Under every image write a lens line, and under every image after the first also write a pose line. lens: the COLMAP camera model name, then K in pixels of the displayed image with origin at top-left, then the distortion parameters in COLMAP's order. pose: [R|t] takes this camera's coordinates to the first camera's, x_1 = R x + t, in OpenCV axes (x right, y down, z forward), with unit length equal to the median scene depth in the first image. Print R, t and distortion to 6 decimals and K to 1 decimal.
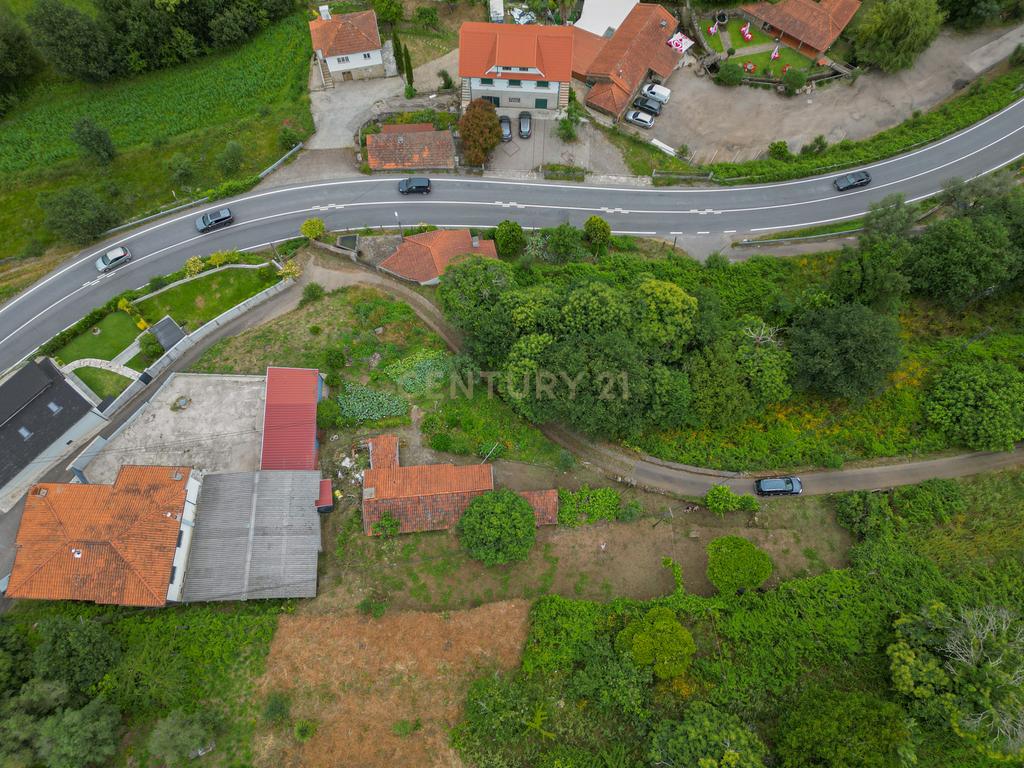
lens RADIAL K [[731.6, 0, 512.0], [0, 731.6, 384.0], [0, 0, 1]] dist [0.082561, -0.075979]
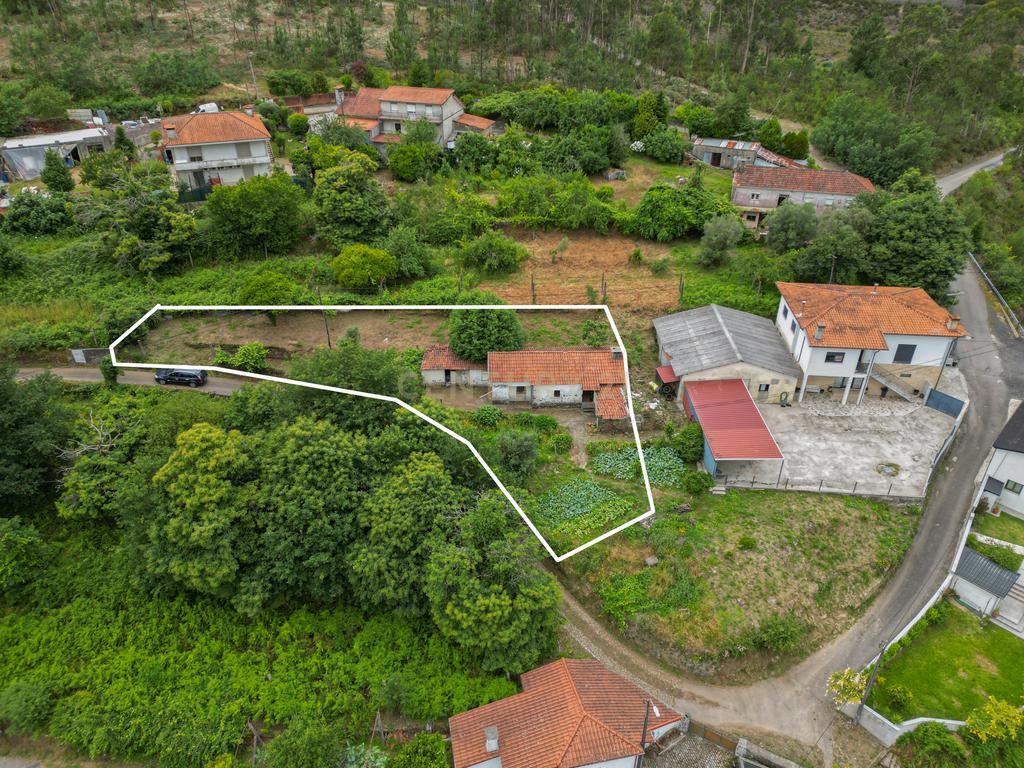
lens RADIAL K [[731.6, 0, 512.0], [0, 731.6, 384.0], [0, 0, 1]] dist [0.082561, -0.075979]
pose [[-0.998920, -0.036989, 0.028106, -0.078254], [0.034794, -0.194833, 0.980219, -0.718755], [-0.030782, 0.980139, 0.195910, 0.778343]]
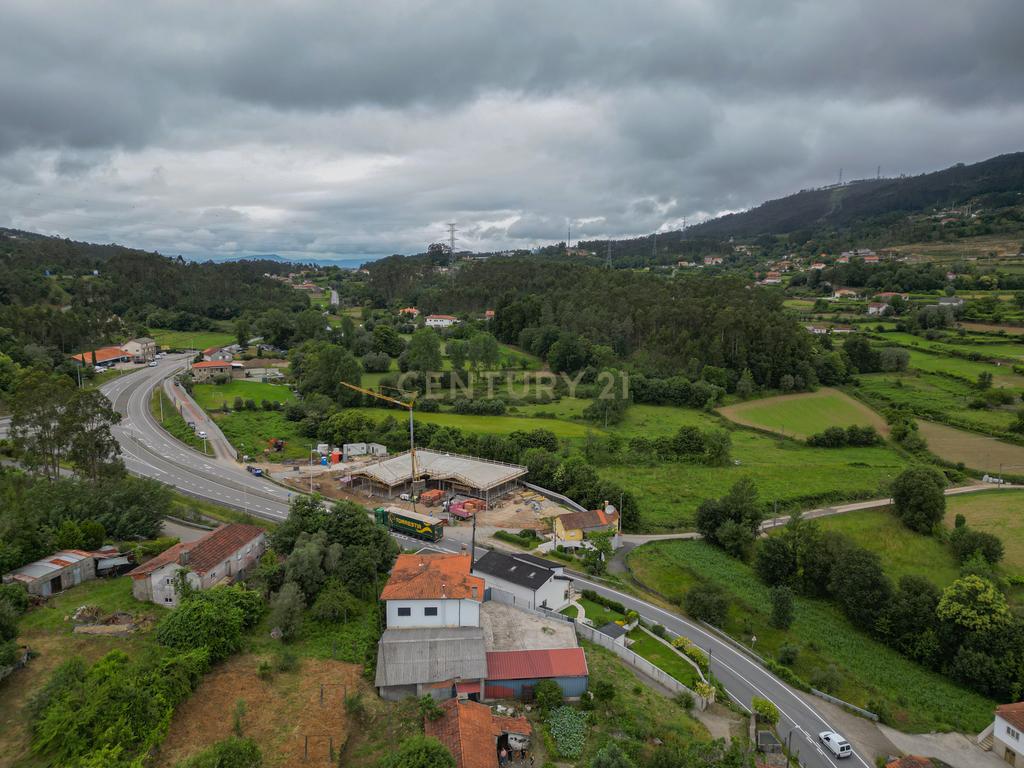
lens RADIAL K [[731.6, 0, 512.0], [0, 731.6, 384.0], [0, 0, 1]] dist [0.082561, -0.075979]
pose [[0.044054, 0.151274, -0.987510, 0.697465], [-0.937060, 0.348974, 0.011655, -0.073698], [0.346378, 0.924842, 0.157127, 0.409978]]
